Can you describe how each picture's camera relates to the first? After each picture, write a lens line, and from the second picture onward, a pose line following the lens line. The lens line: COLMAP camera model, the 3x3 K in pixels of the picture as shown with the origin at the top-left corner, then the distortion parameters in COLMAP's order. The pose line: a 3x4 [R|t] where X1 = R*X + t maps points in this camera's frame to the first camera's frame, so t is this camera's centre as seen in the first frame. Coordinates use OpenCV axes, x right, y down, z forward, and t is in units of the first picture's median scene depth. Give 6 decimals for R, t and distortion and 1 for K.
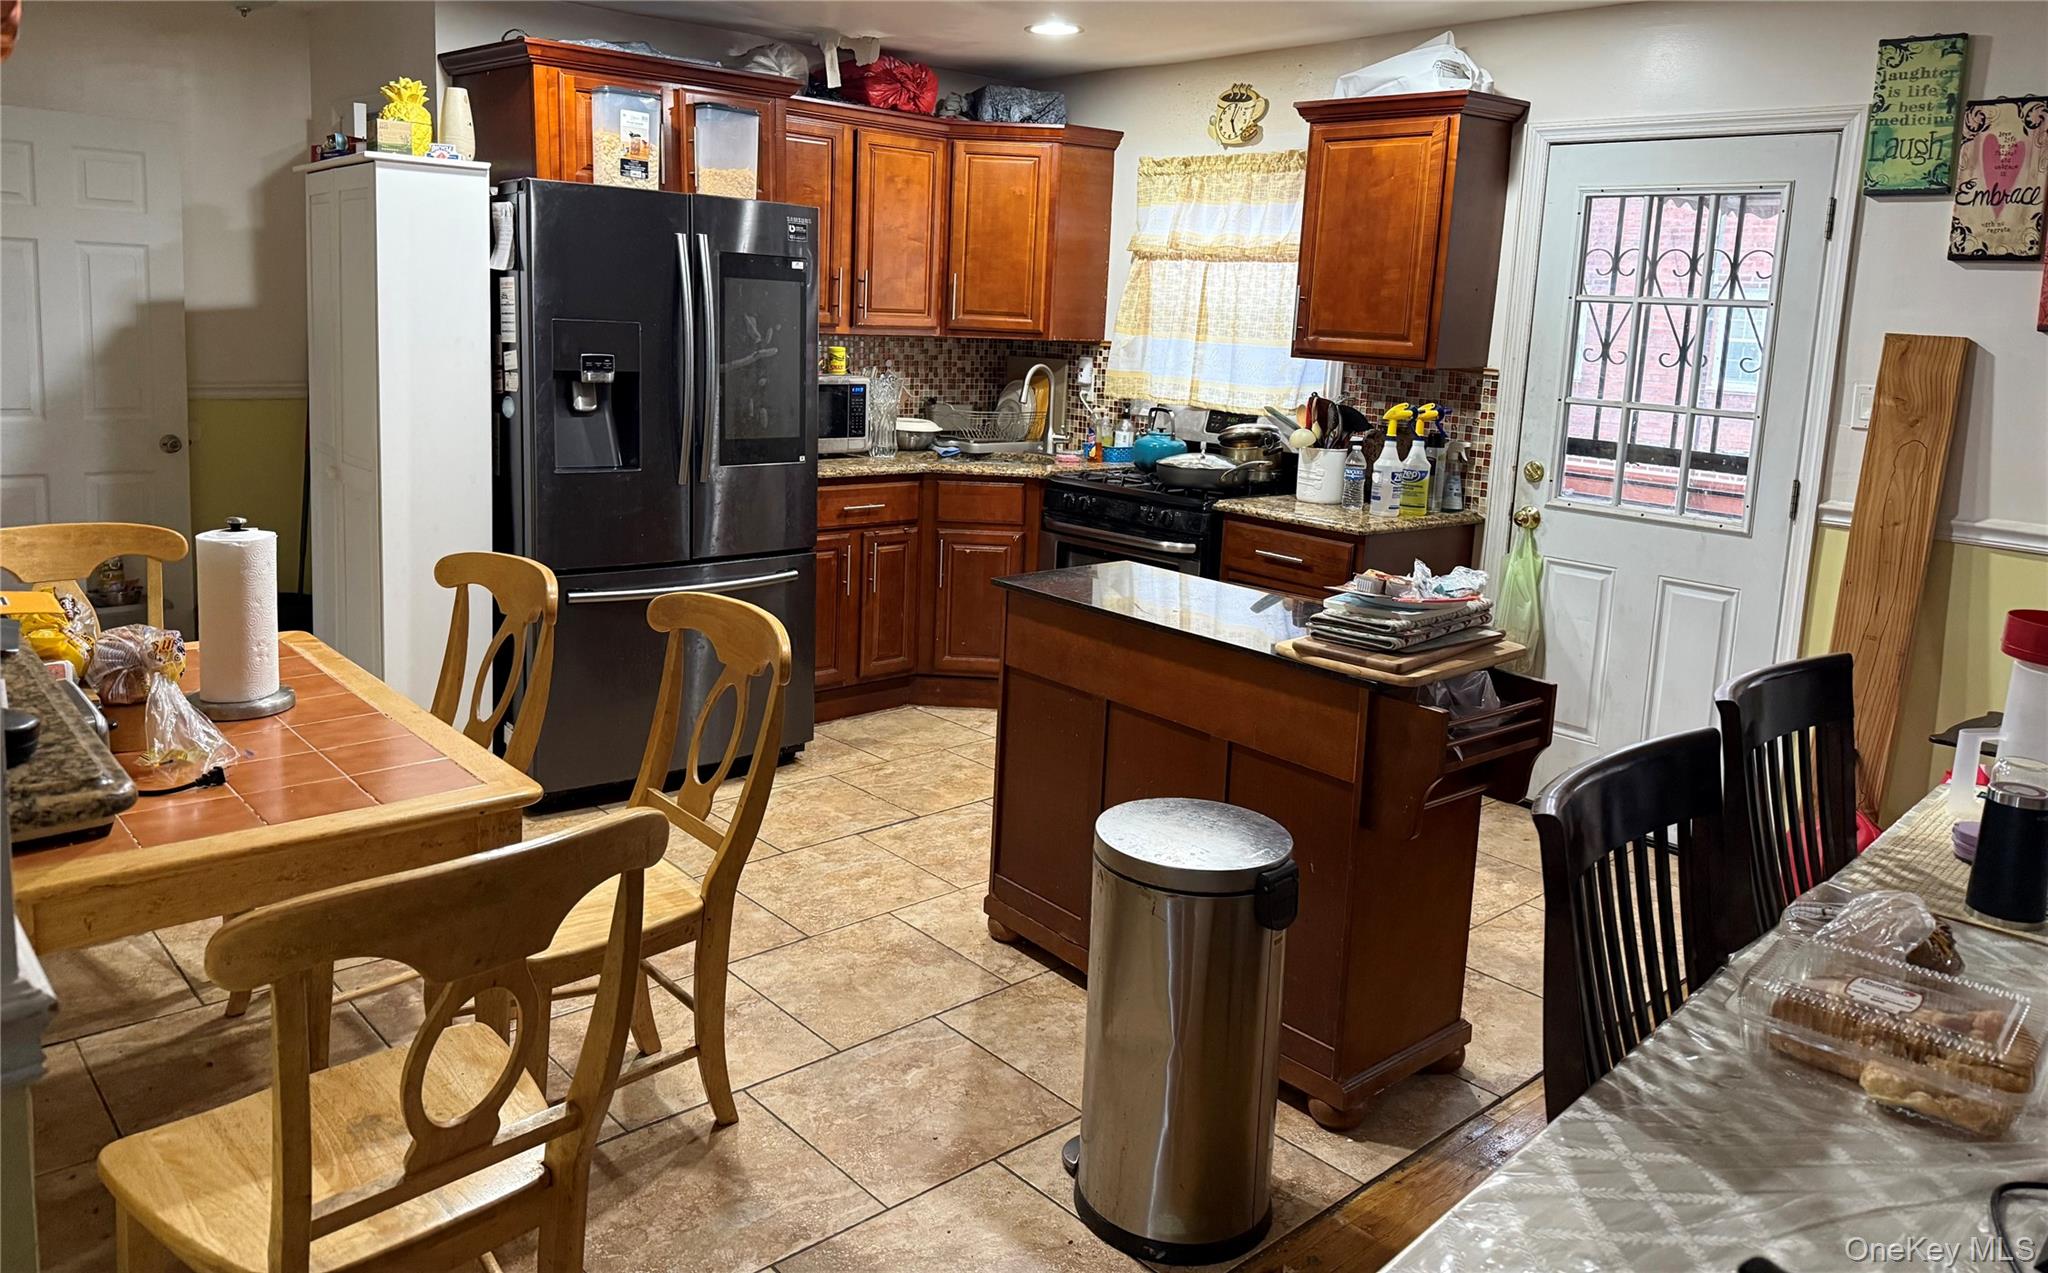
lens RADIAL K [[1476.7, 0, 1026.5], [0, 1476.7, 537.0], [0, 0, 1]] dist [0.001357, 0.000720]
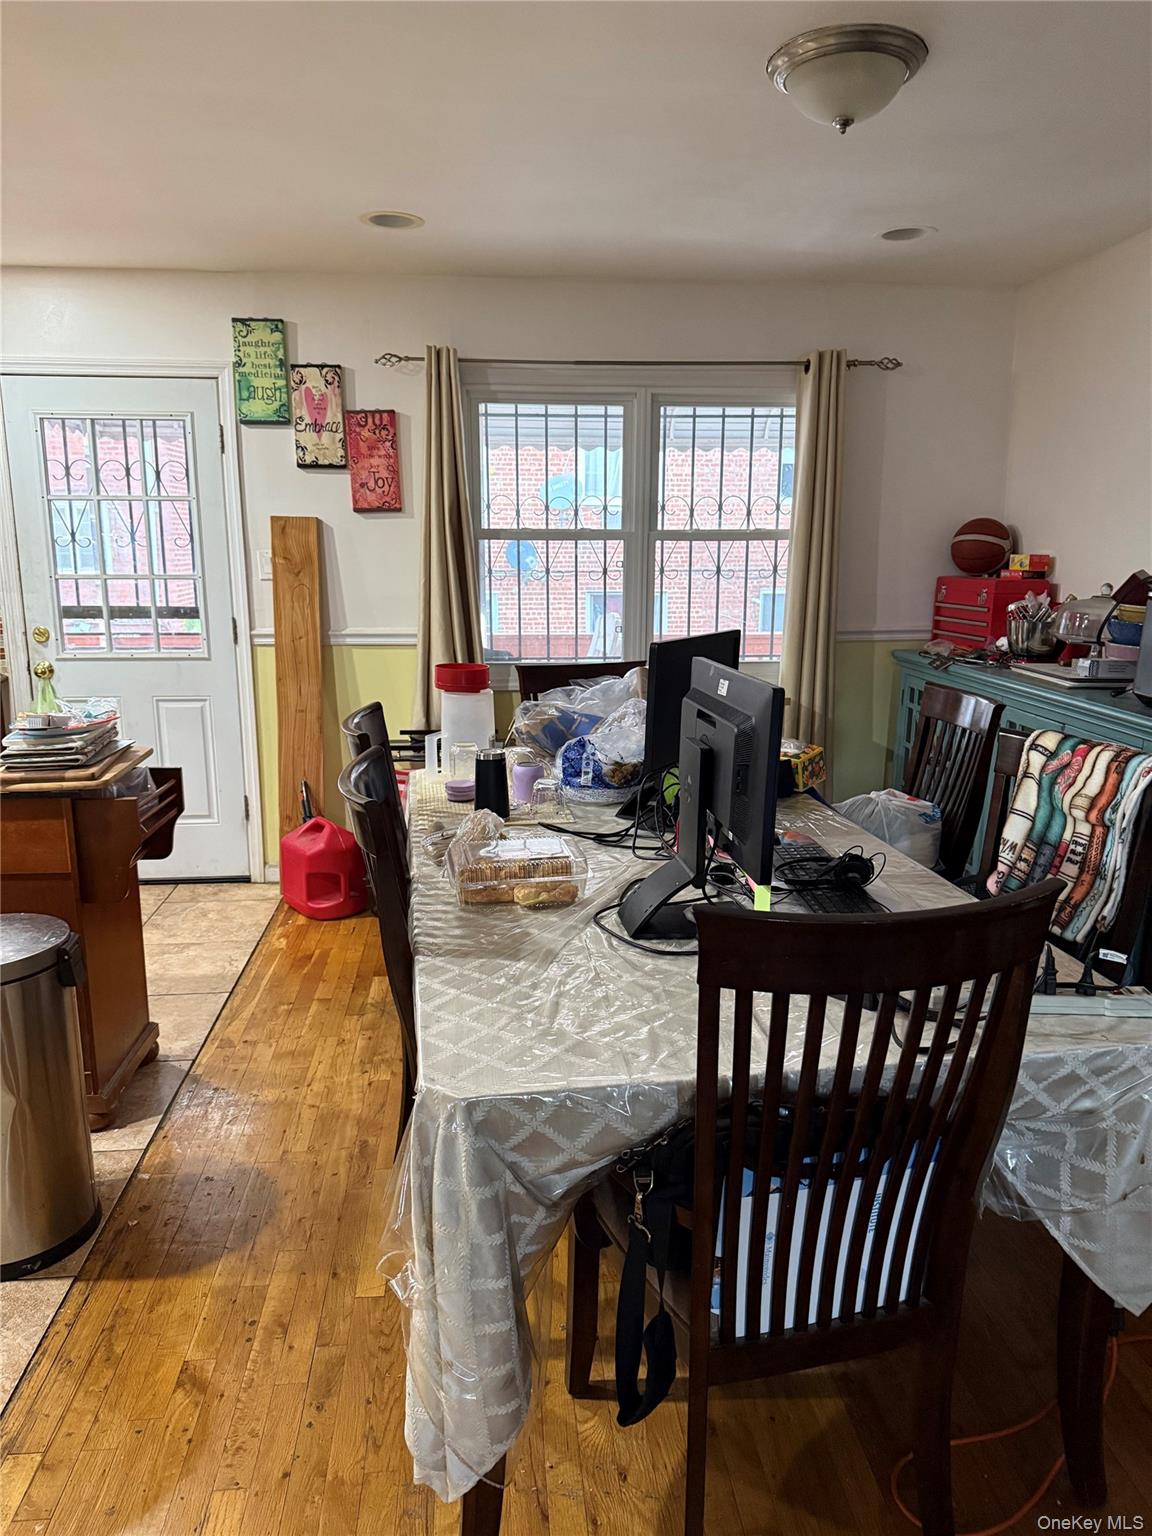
lens RADIAL K [[1089.6, 0, 599.6], [0, 1089.6, 774.9], [0, 0, 1]] dist [0.123496, -0.186767]
pose [[0.608311, -0.217567, 0.763297, -0.159752], [0.155734, 0.975720, 0.154003, 0.002892], [-0.778271, 0.025189, 0.627424, 0.007644]]
